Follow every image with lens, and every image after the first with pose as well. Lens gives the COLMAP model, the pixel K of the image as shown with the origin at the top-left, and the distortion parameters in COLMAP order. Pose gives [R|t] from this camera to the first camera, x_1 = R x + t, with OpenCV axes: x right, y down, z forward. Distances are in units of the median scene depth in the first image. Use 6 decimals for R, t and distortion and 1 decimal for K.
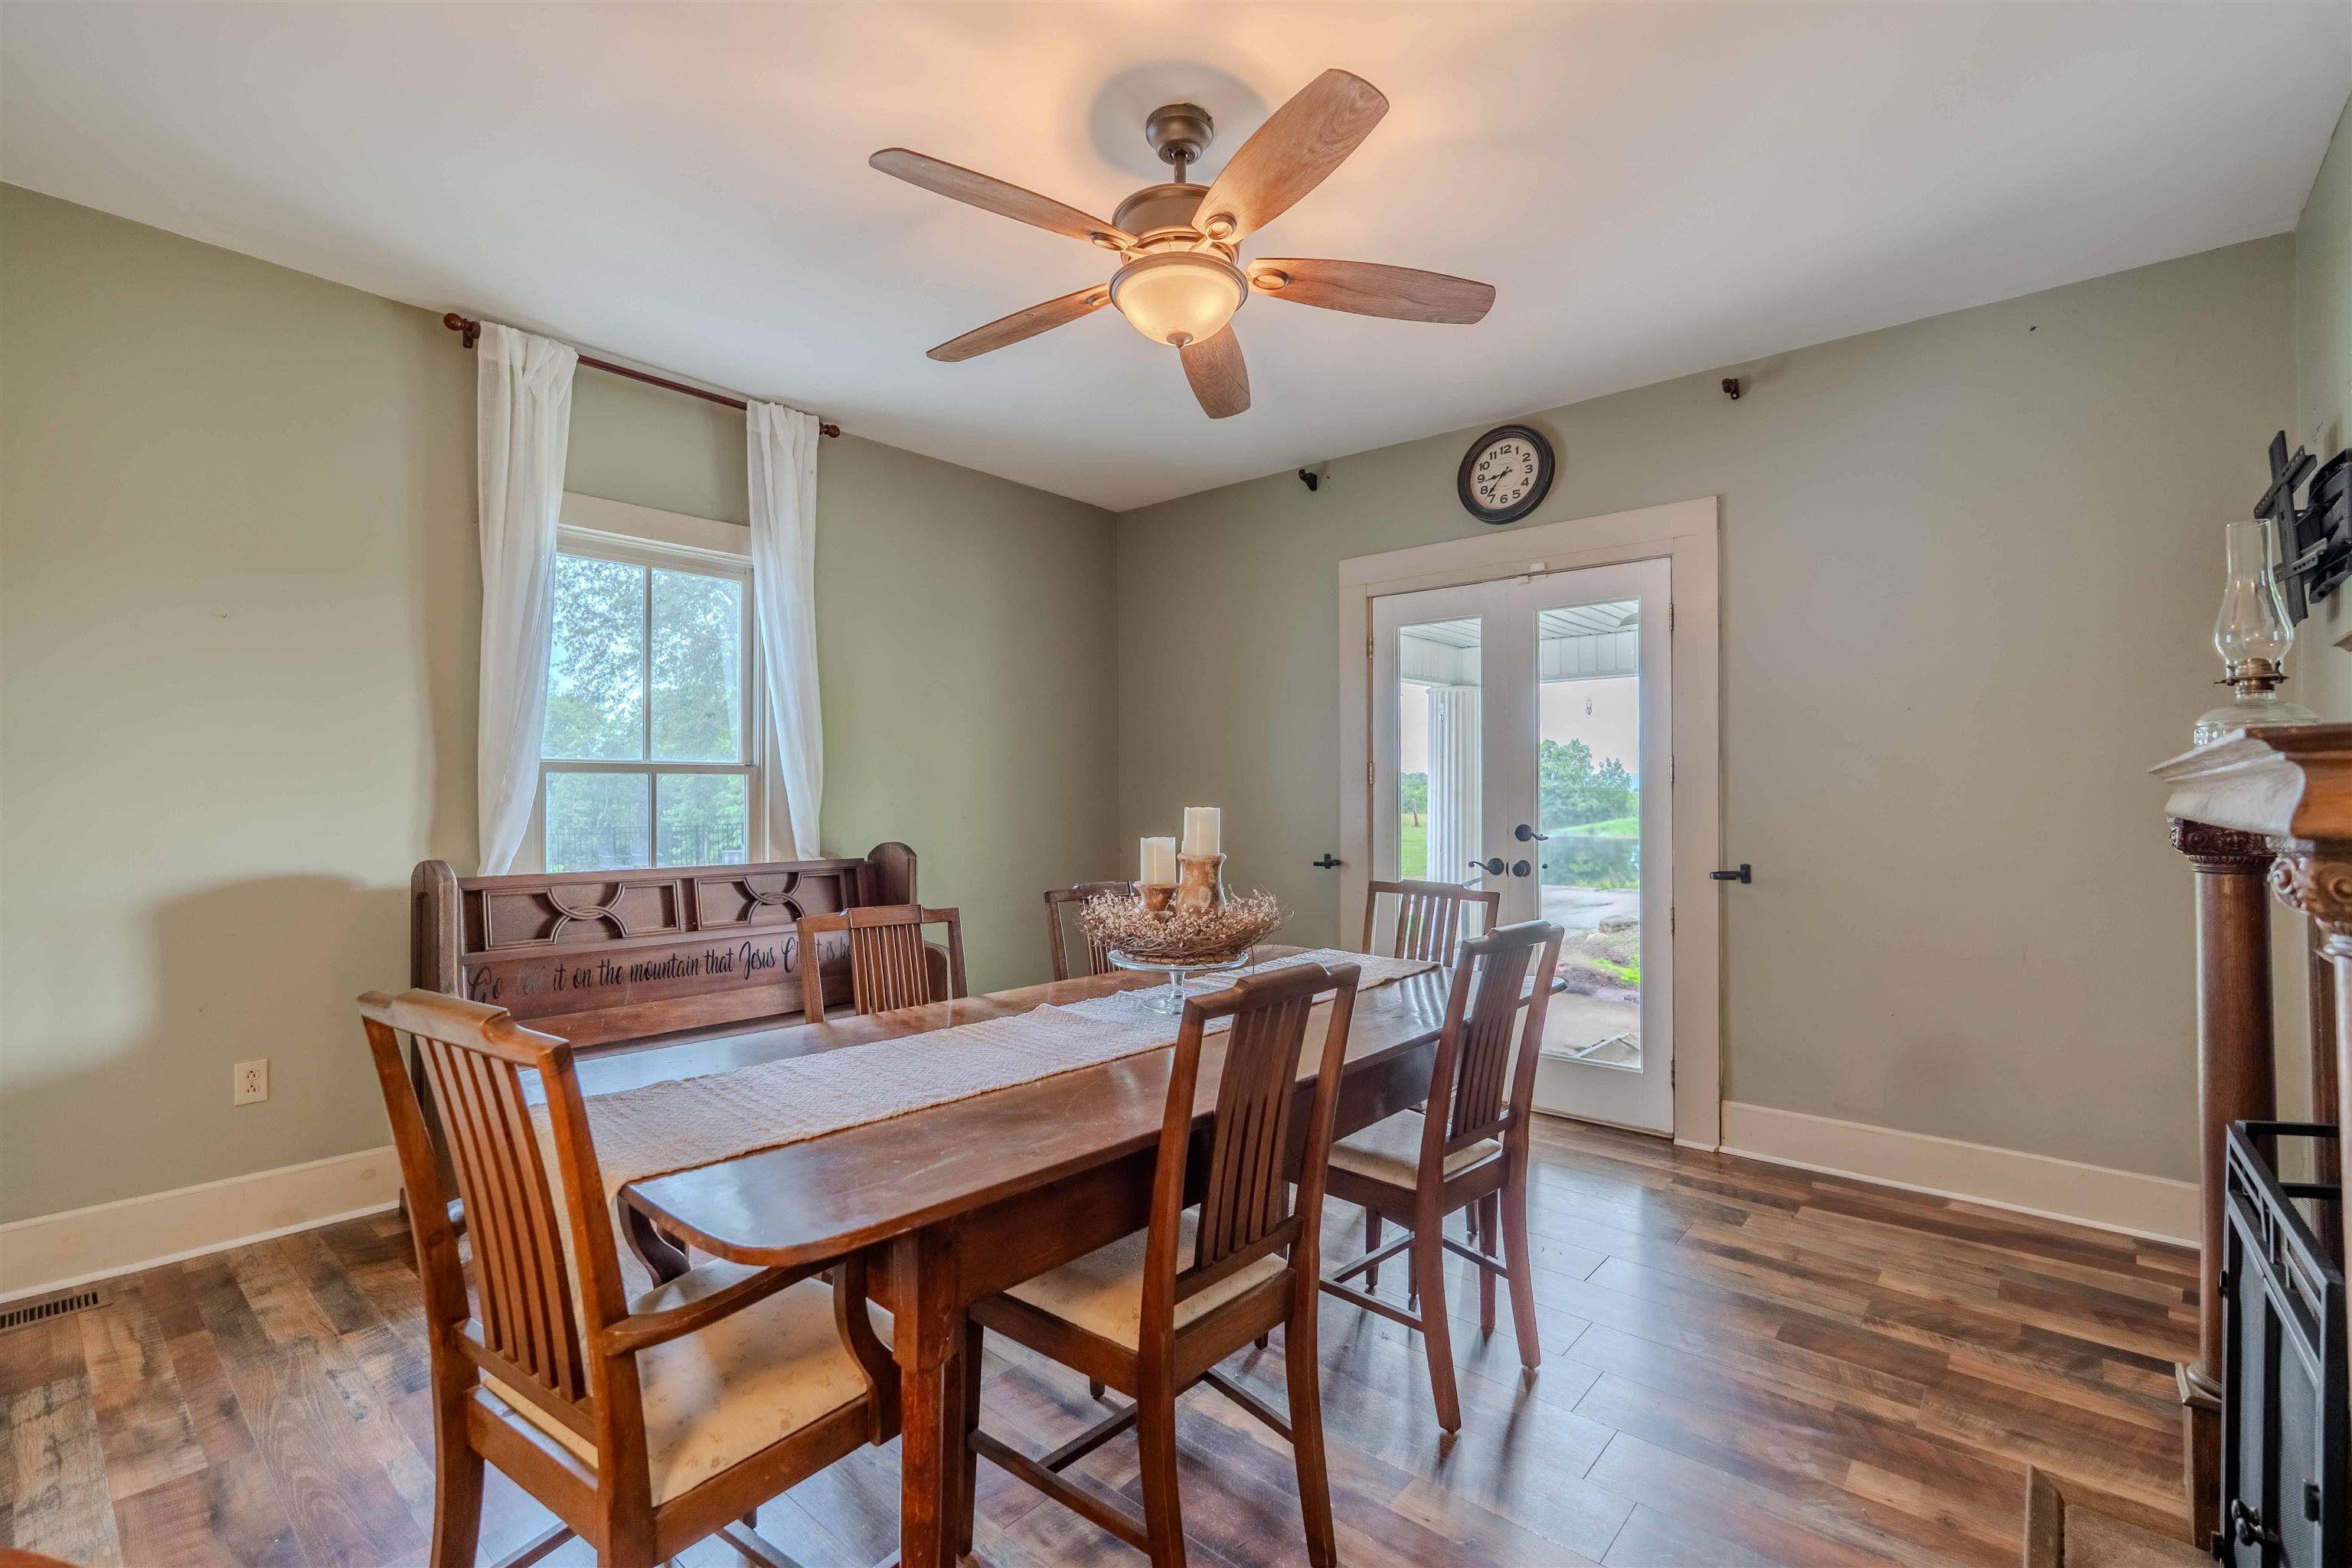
lens RADIAL K [[1041.5, 0, 1175.7], [0, 1041.5, 798.5], [0, 0, 1]] dist [0.000162, -0.000828]
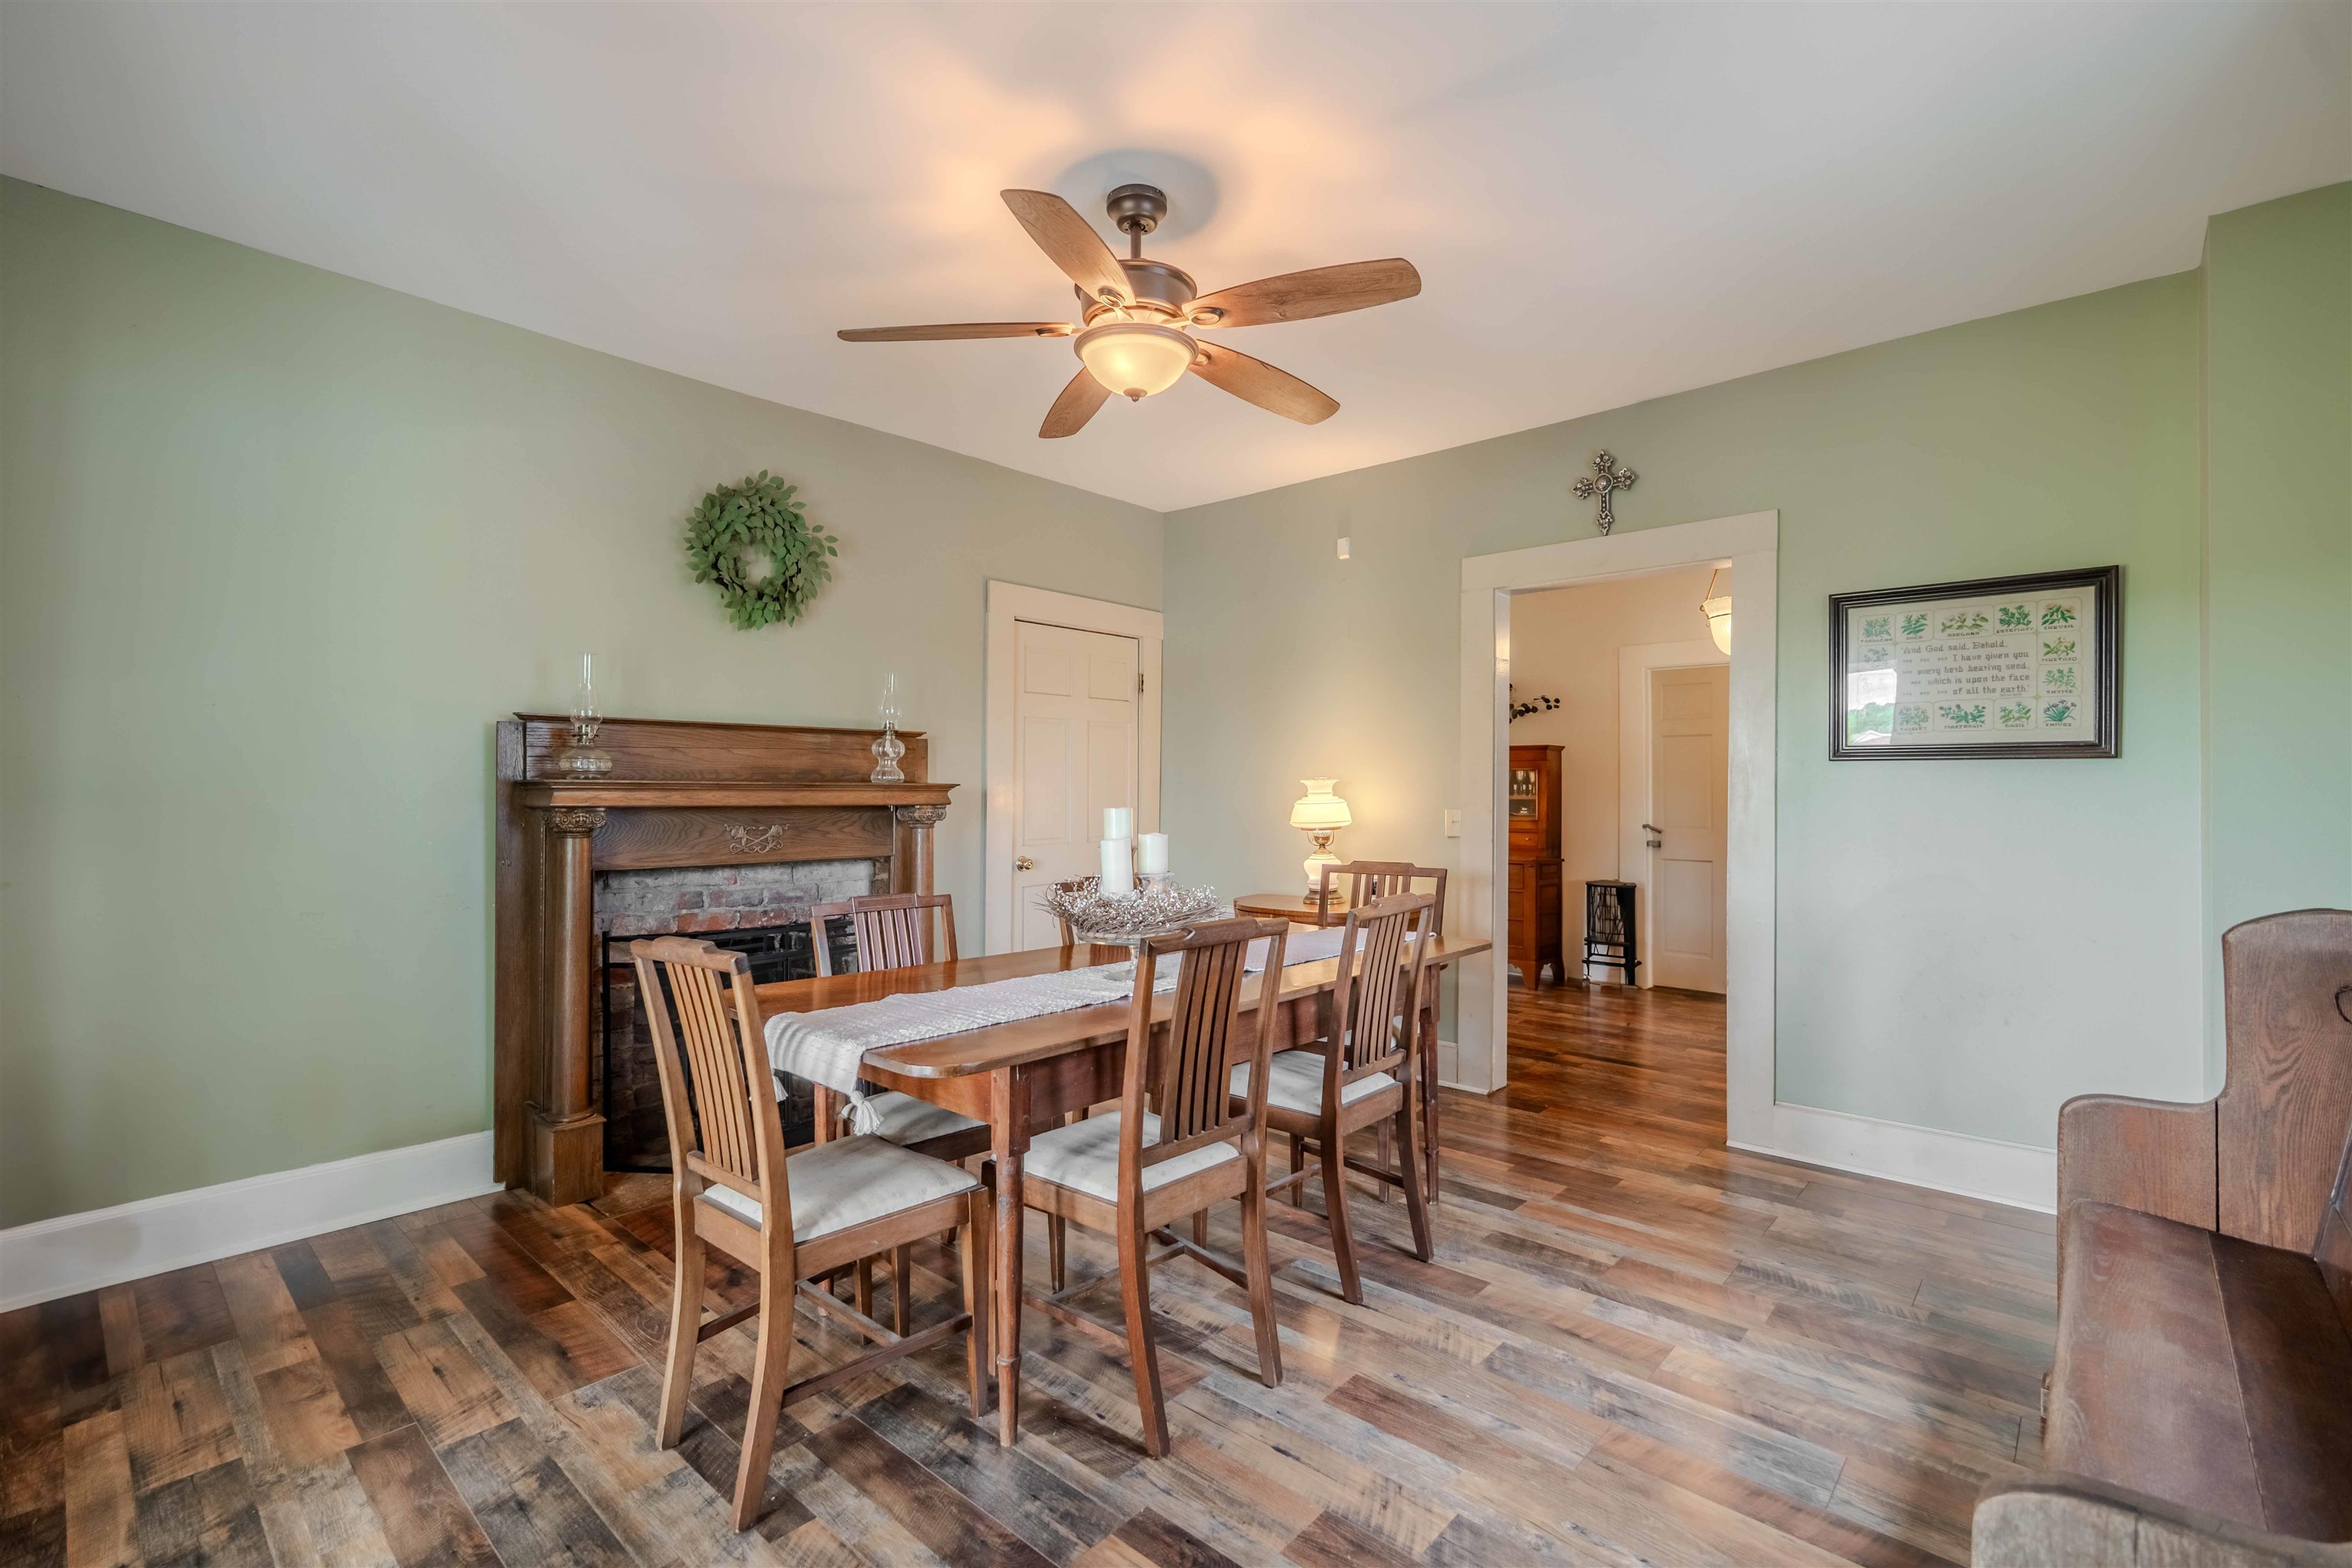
lens RADIAL K [[1041.5, 0, 1175.7], [0, 1041.5, 798.5], [0, 0, 1]] dist [0.000162, -0.000828]
pose [[-0.999755, -0.008844, 0.020303, -0.062623], [-0.008782, 0.999957, 0.003098, -0.009889], [-0.020330, 0.002919, -0.999789, 2.009597]]
